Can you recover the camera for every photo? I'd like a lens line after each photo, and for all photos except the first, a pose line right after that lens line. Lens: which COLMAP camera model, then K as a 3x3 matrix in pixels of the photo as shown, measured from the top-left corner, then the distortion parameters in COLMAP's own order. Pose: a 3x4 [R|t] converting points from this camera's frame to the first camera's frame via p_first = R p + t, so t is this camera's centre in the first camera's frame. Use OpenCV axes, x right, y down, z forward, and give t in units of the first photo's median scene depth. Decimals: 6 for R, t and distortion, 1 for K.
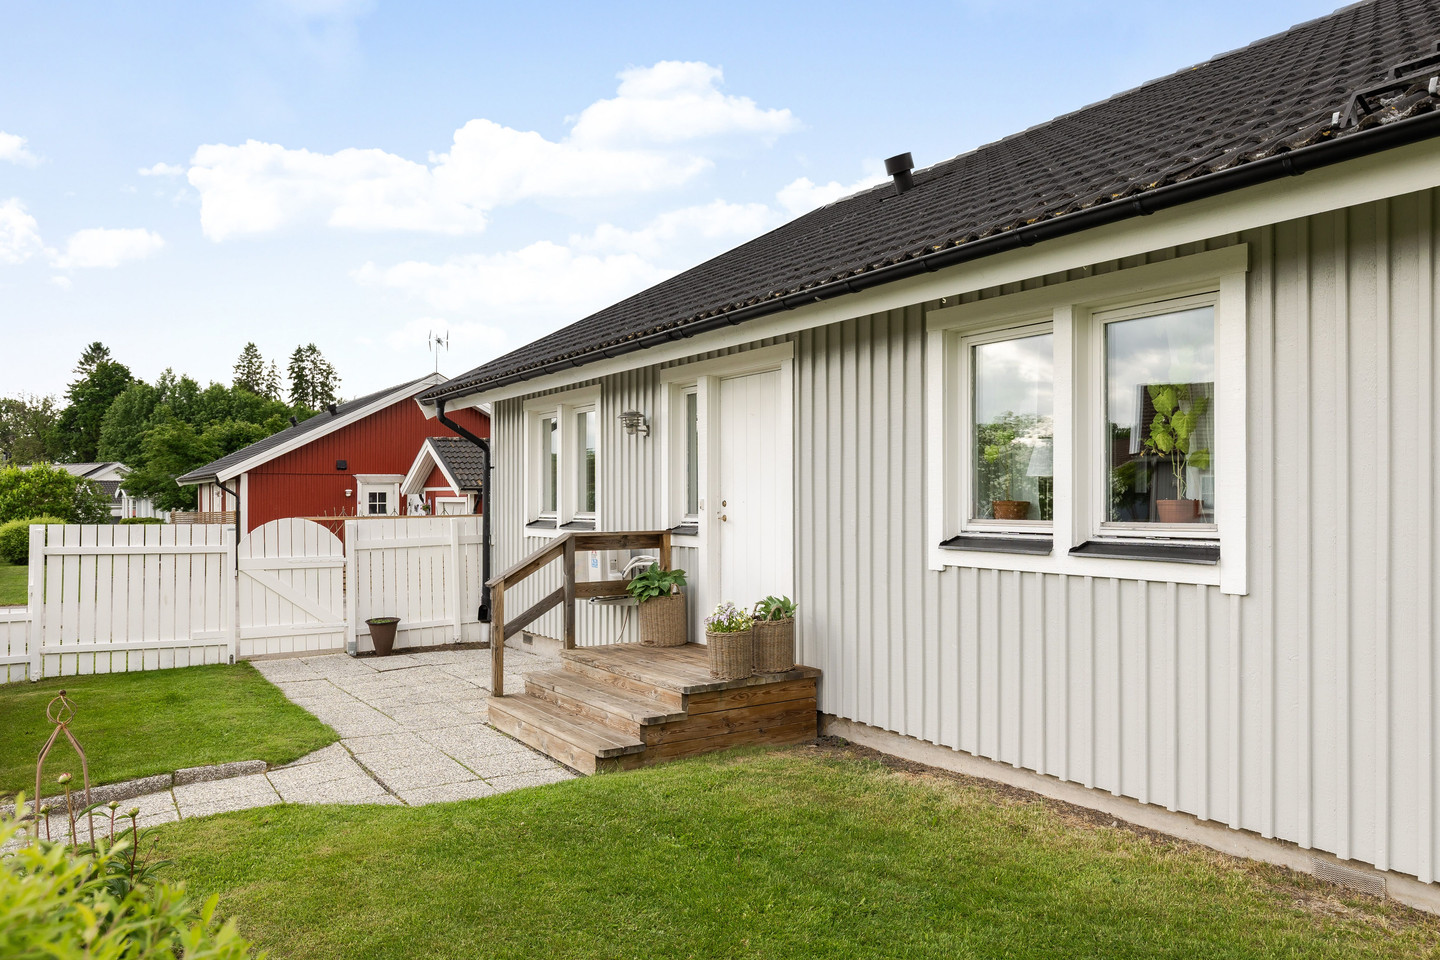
lens RADIAL K [[986.3, 0, 721.3], [0, 986.3, 499.7], [0, 0, 1]] dist [0.040376, -0.000409]
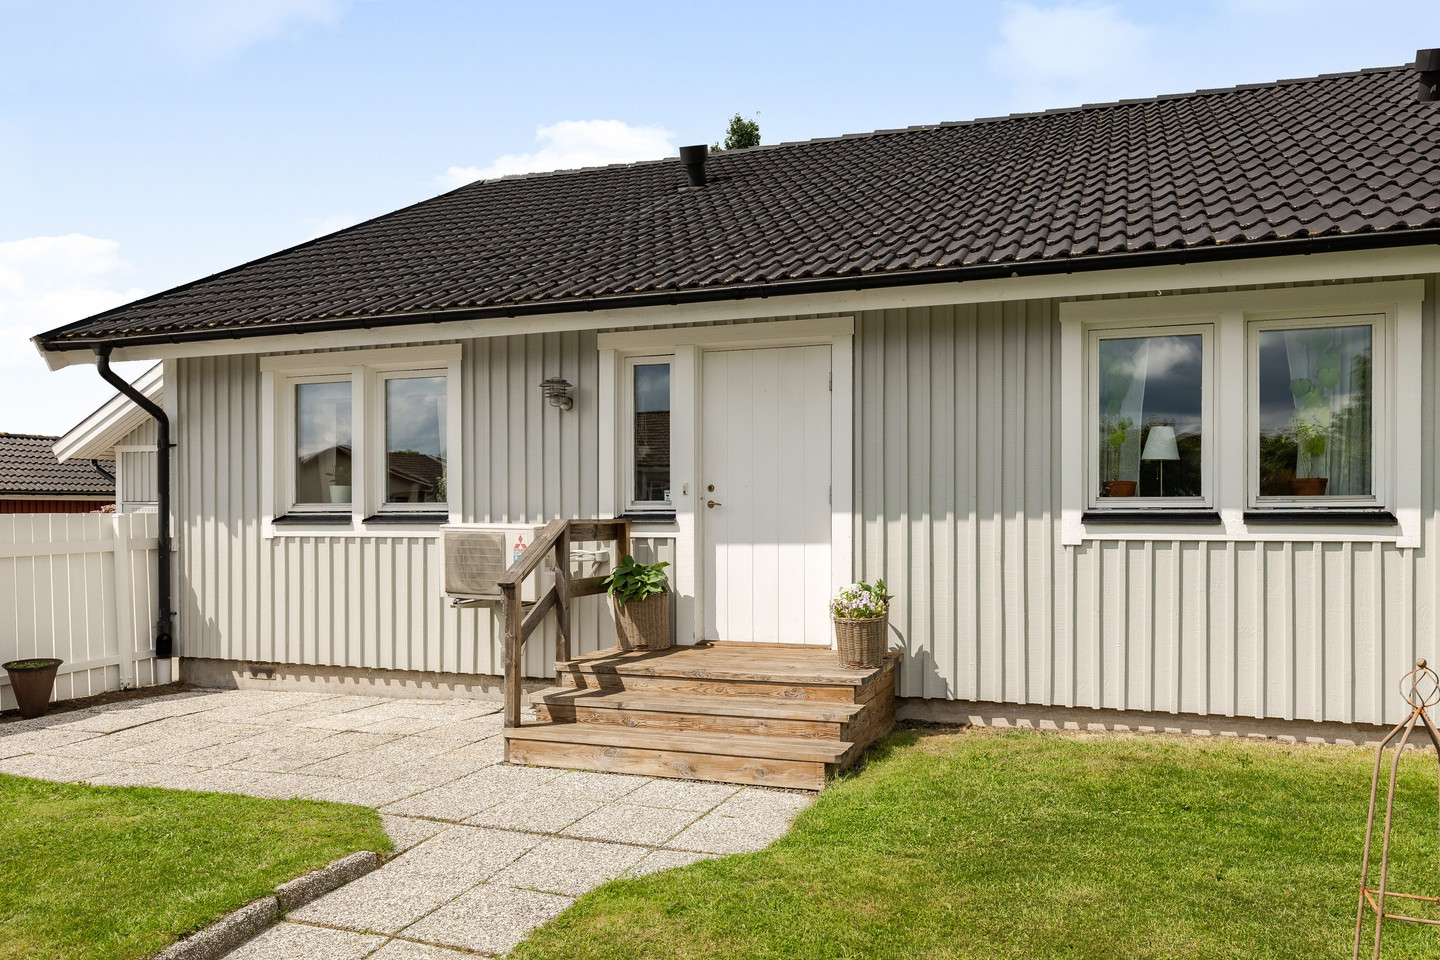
lens RADIAL K [[997.3, 0, 744.5], [0, 997.3, 508.3], [0, 0, 1]] dist [0.004742, 0.000824]
pose [[0.802743, 0.002721, 0.596319, -0.635403], [-0.001667, 0.999996, -0.002320, 0.030181], [-0.596323, 0.000868, 0.802744, 0.294416]]
